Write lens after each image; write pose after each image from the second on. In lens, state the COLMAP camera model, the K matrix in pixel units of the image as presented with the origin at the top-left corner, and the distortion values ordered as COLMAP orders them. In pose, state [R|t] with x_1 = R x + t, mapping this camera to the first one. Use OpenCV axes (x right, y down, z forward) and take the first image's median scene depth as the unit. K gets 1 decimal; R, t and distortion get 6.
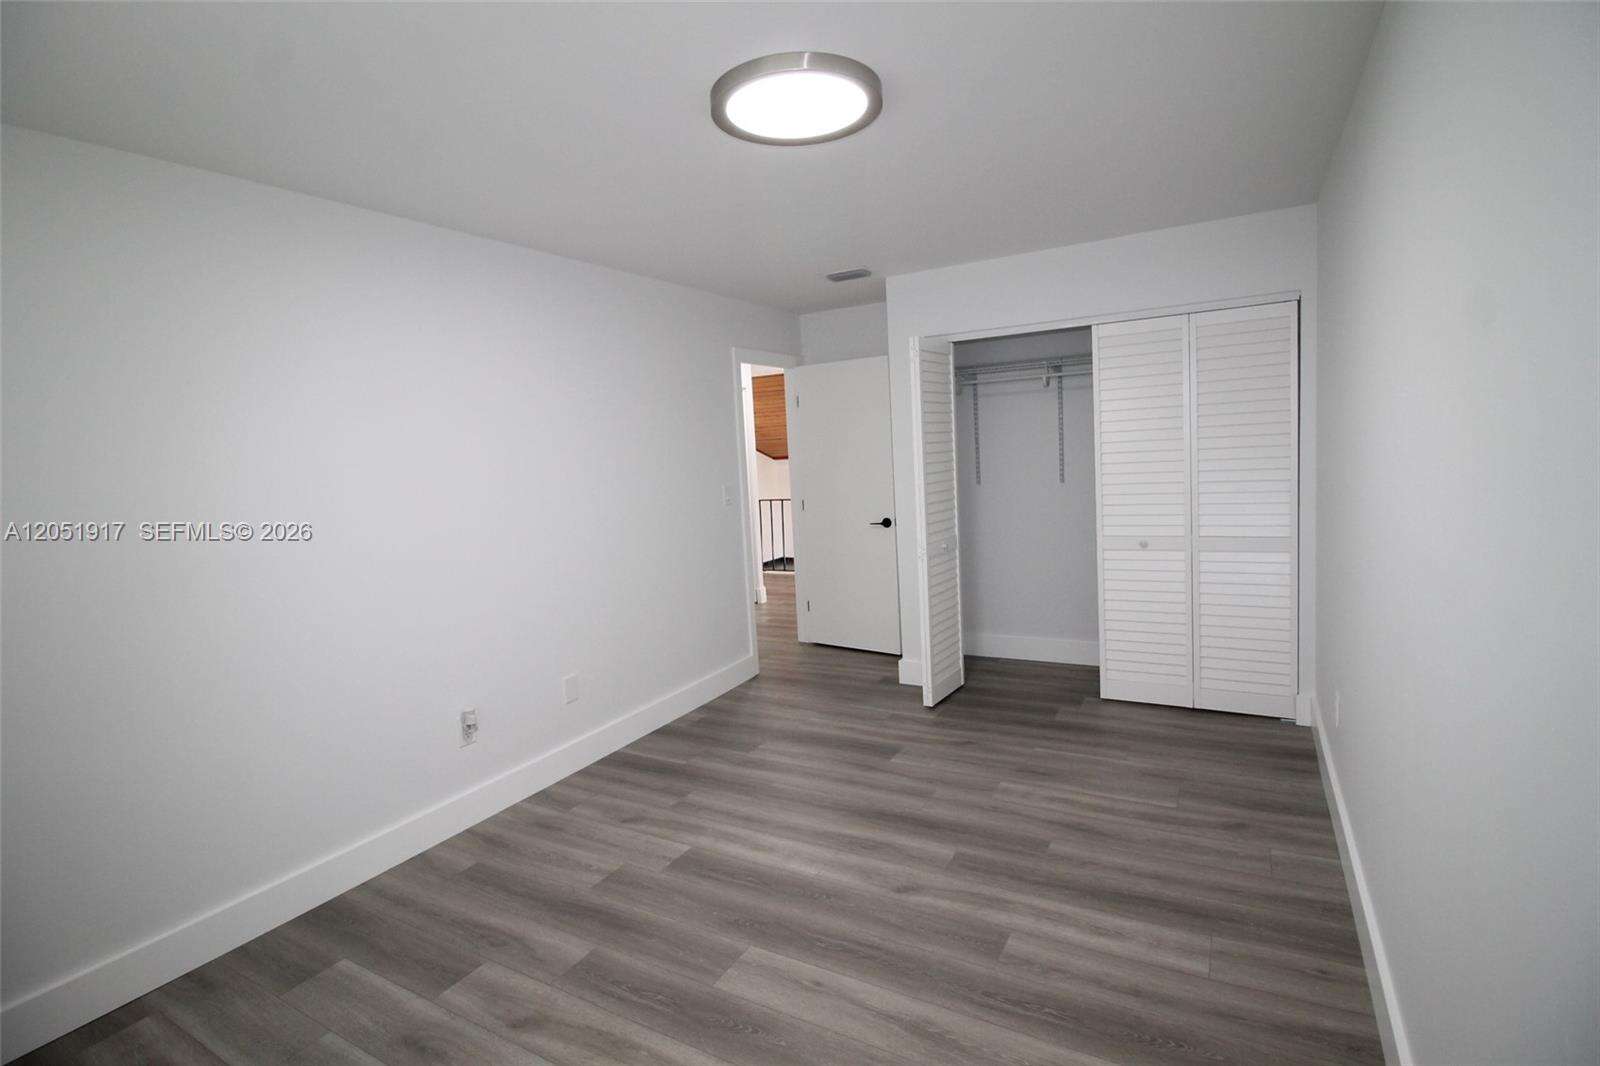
lens RADIAL K [[757.8, 0, 806.2], [0, 757.8, 509.8], [0, 0, 1]] dist [0.001132, -0.000151]
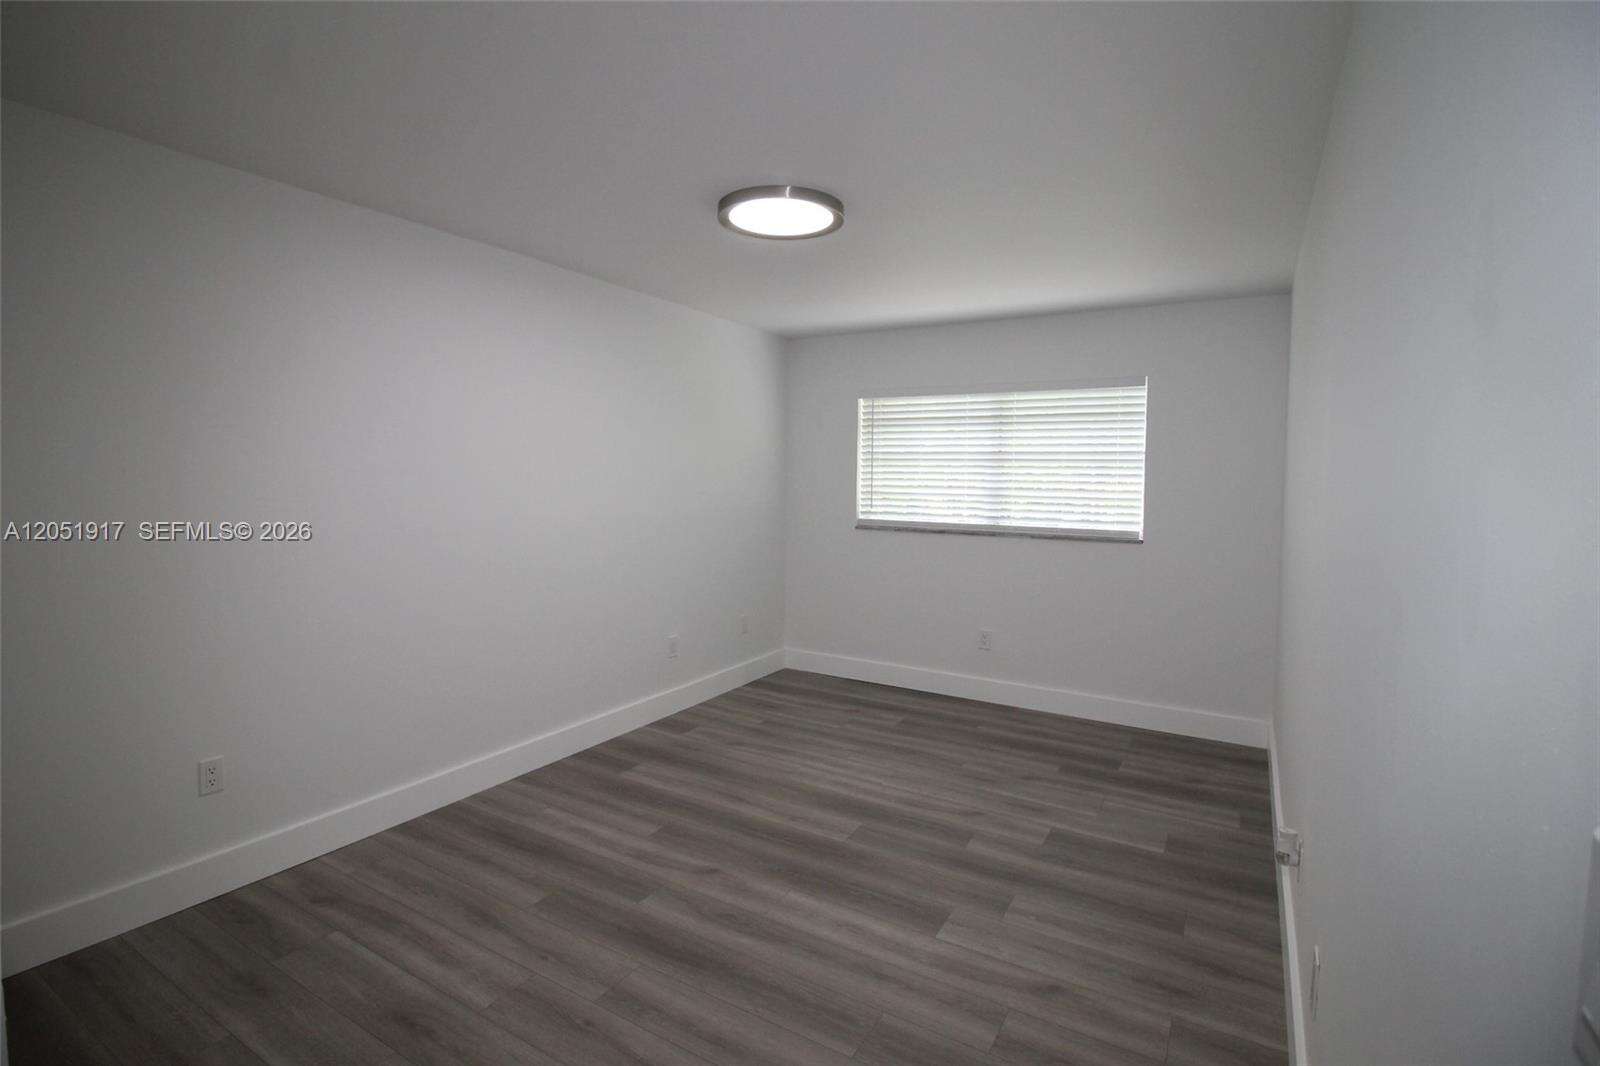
lens RADIAL K [[757.8, 0, 806.2], [0, 757.8, 509.8], [0, 0, 1]] dist [0.001132, -0.000151]
pose [[-0.998977, 0.044491, 0.008101, -0.038343], [0.045142, 0.991782, 0.119714, -0.134663], [-0.002709, 0.119958, -0.992775, 1.867687]]
